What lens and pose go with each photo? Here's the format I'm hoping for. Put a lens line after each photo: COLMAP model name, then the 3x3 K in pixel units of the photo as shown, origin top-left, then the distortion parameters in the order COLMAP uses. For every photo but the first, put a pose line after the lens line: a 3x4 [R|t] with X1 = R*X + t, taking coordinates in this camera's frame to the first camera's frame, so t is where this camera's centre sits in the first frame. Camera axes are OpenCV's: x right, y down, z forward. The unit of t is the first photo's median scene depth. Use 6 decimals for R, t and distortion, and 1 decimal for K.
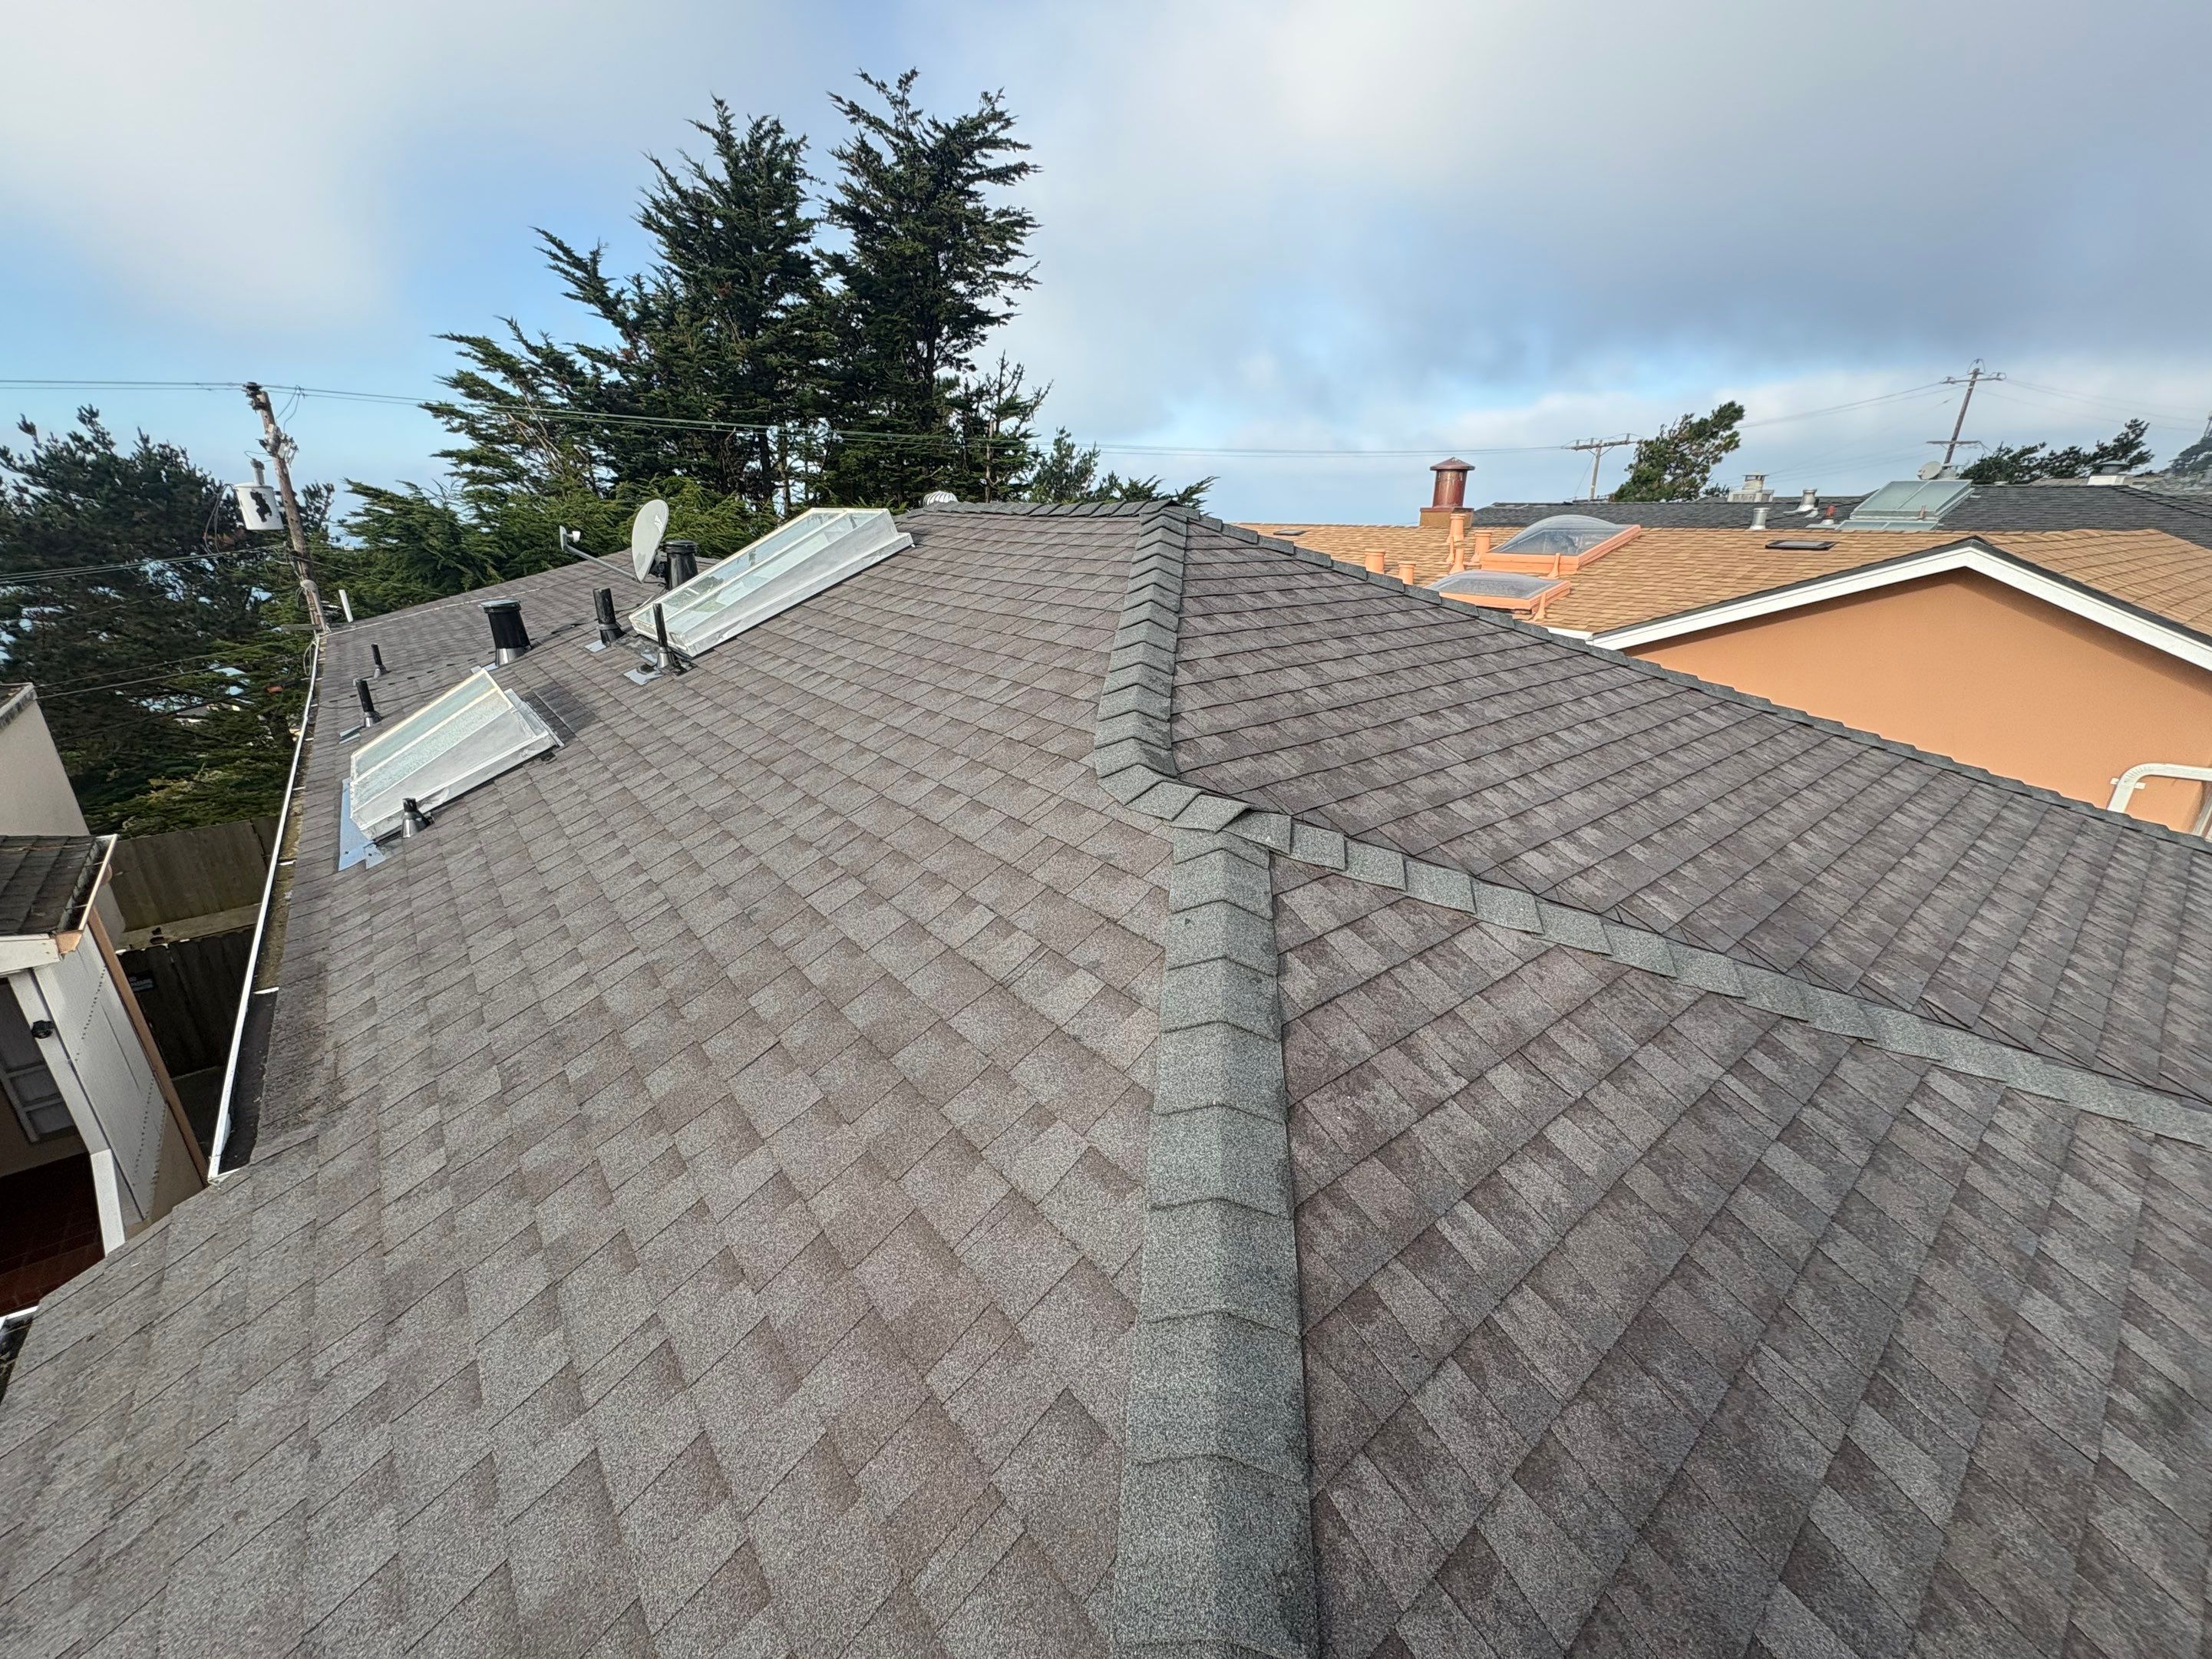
lens RADIAL K [[881.9, 0, 1105.5], [0, 881.9, 825.6], [0, 0, 1]] dist [0.000553, -0.000254]
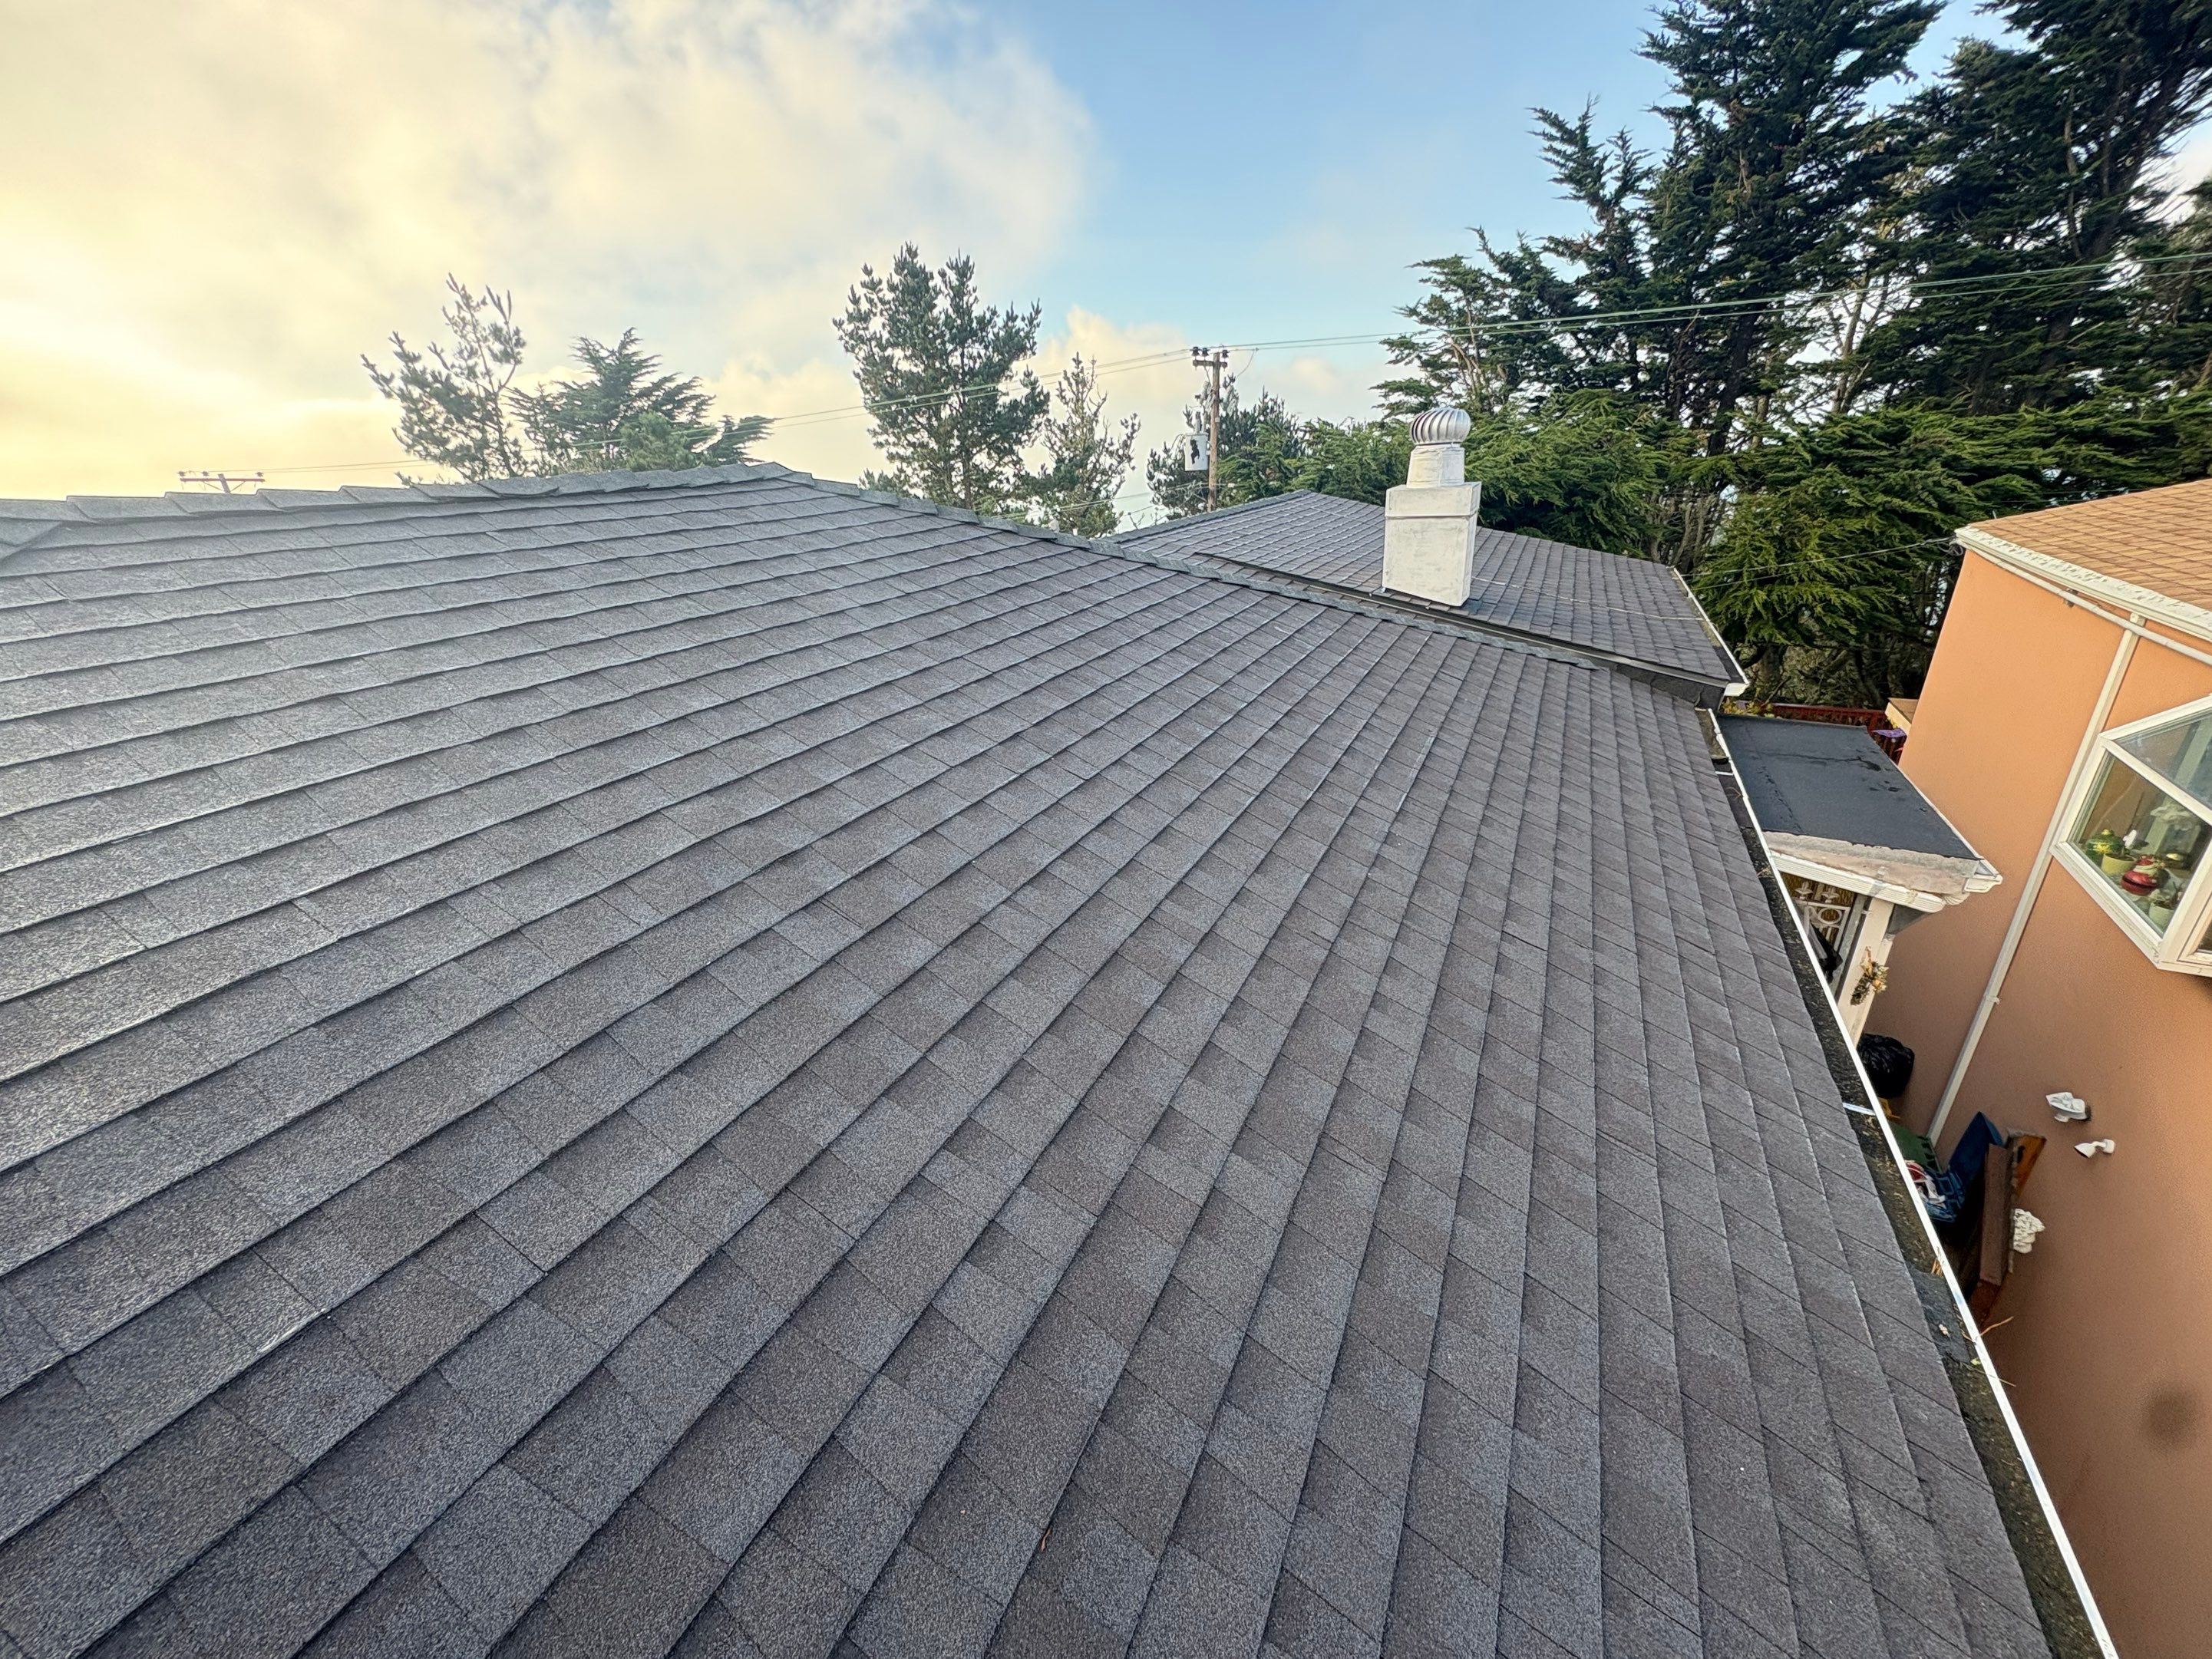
lens RADIAL K [[881.9, 0, 1103.6], [0, 881.9, 828.8], [0, 0, 1]] dist [0.000553, -0.000254]
pose [[0.418199, 0.329195, -0.846605, 0.335970], [-0.255404, 0.937033, 0.238196, -0.192719], [0.871710, 0.116613, 0.475944, 0.554360]]
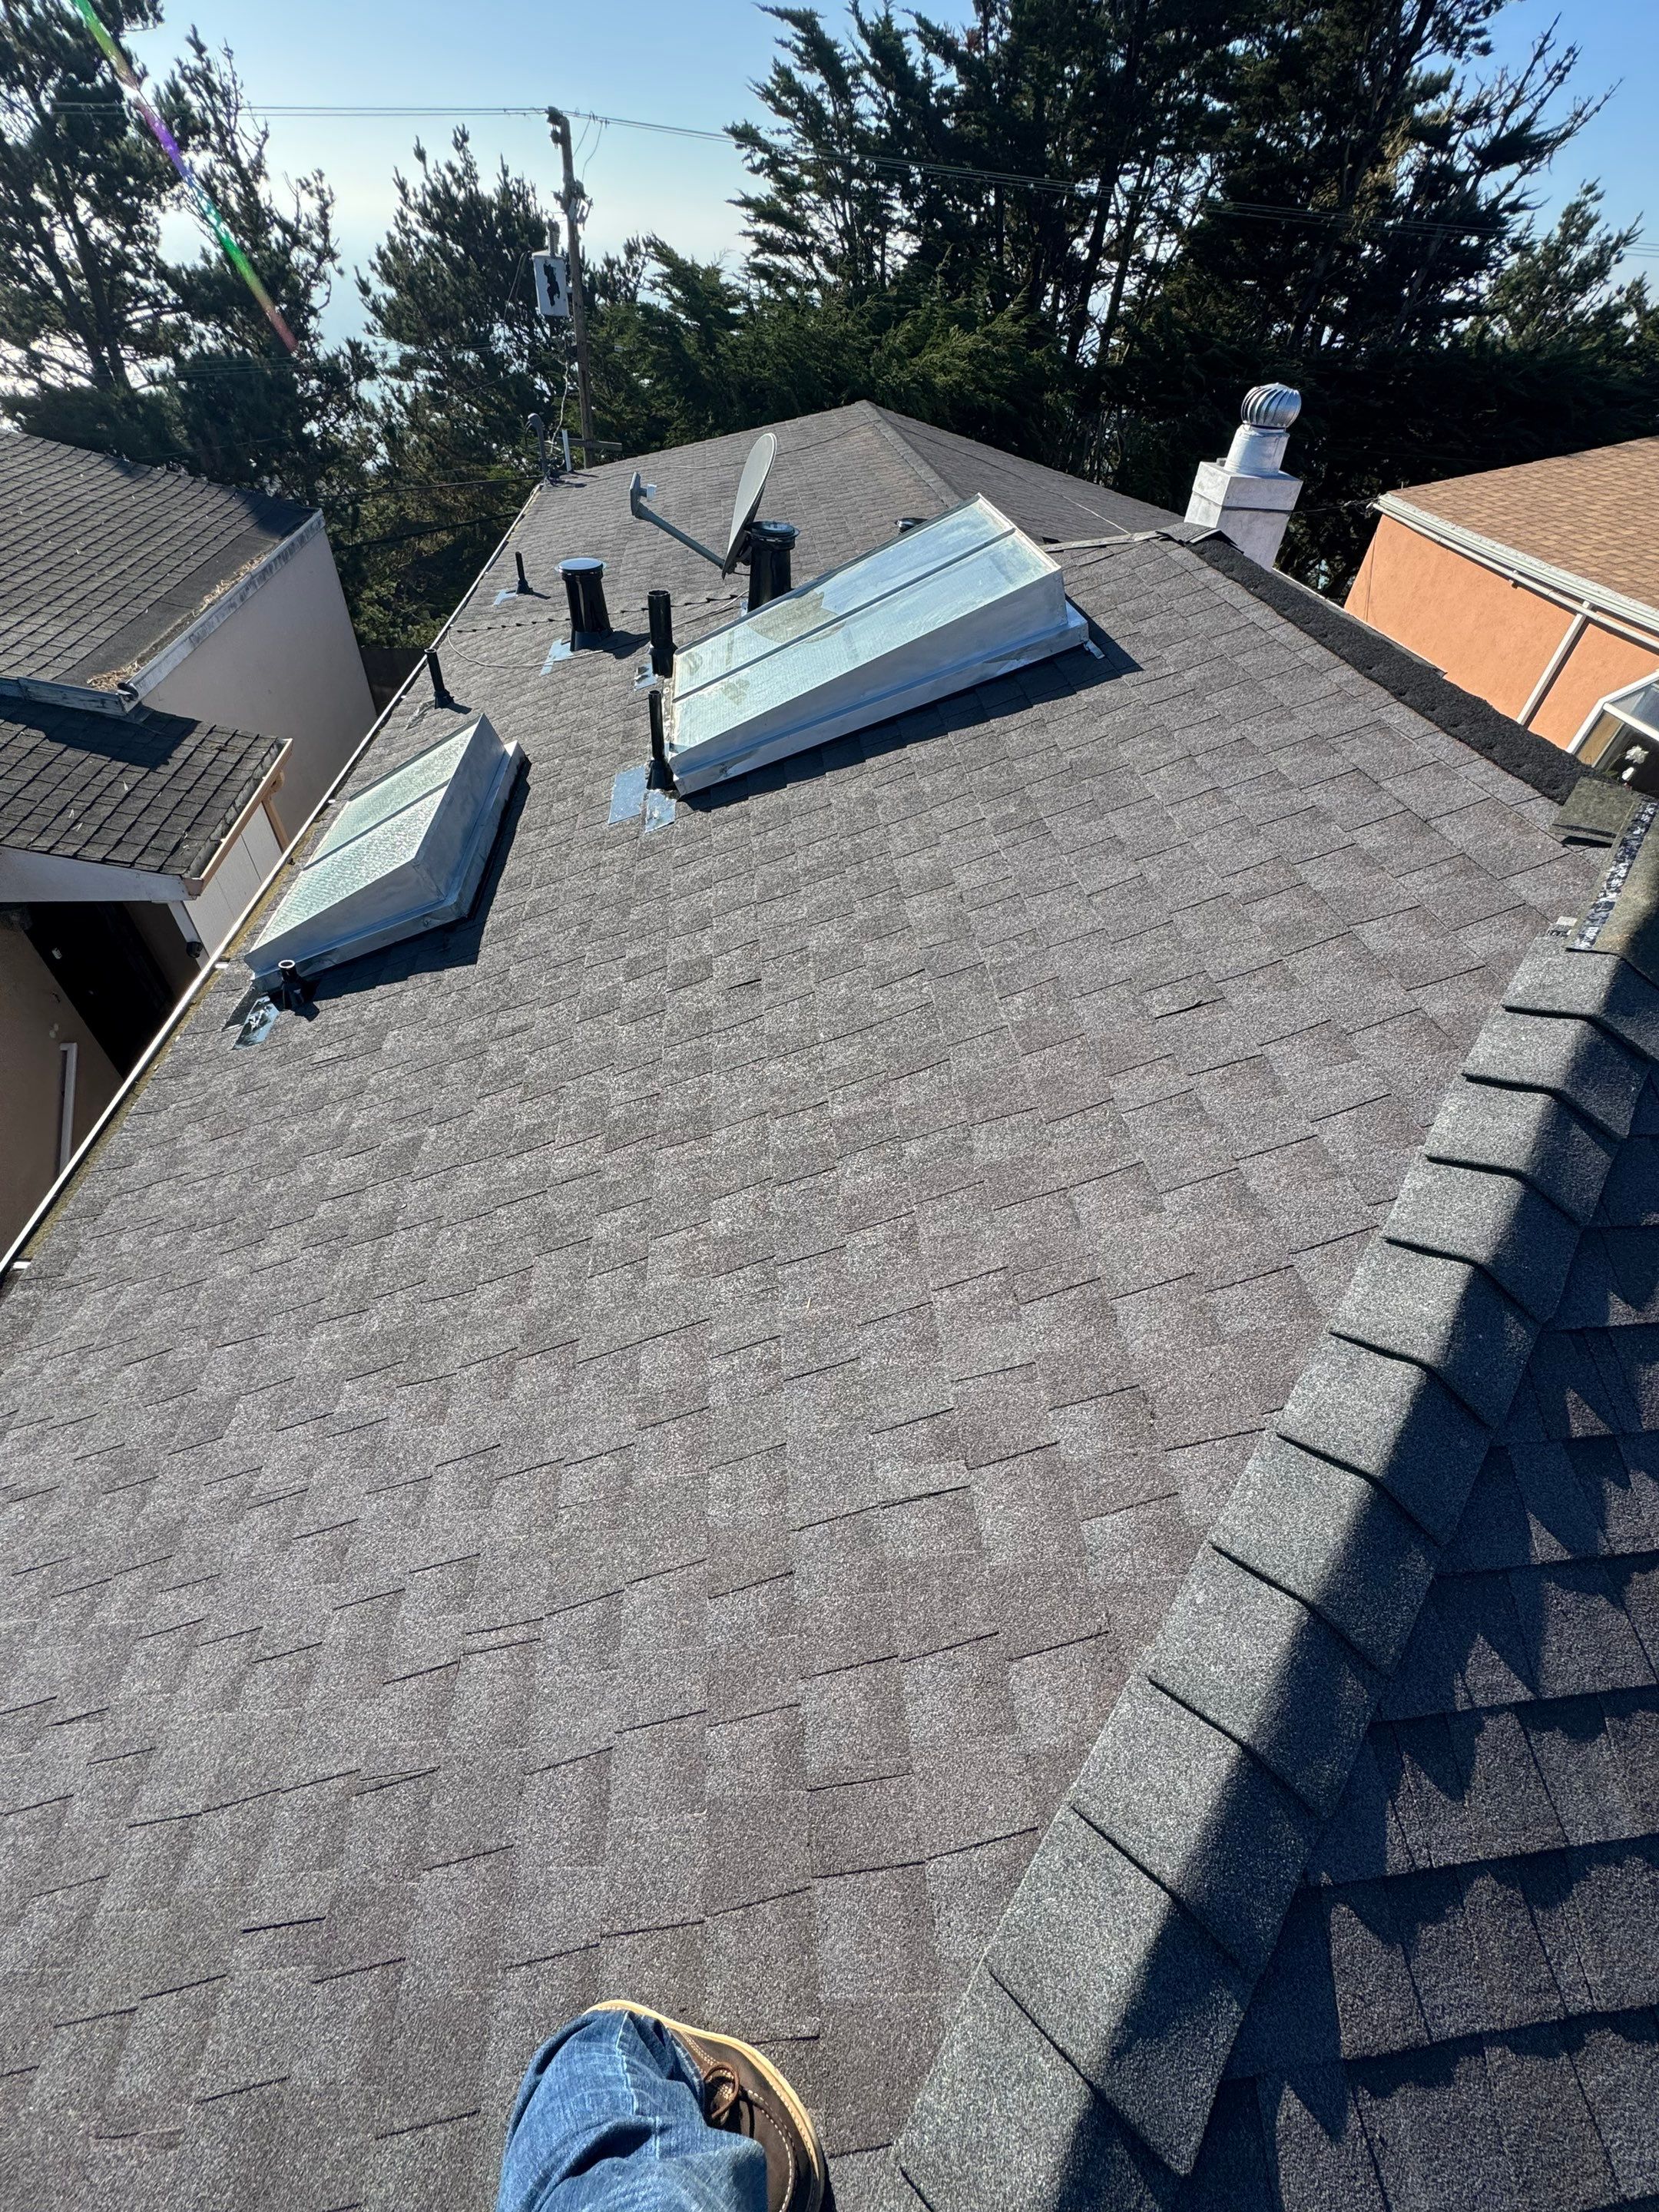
lens RADIAL K [[882.0, 0, 831.7], [0, 882.0, 1102.2], [0, 0, 1]] dist [0.000553, -0.000254]
pose [[0.835966, 0.413869, -0.360379, -0.022213], [-0.240953, 0.866817, 0.436543, -0.135634], [0.493054, -0.278101, 0.824353, 0.204335]]
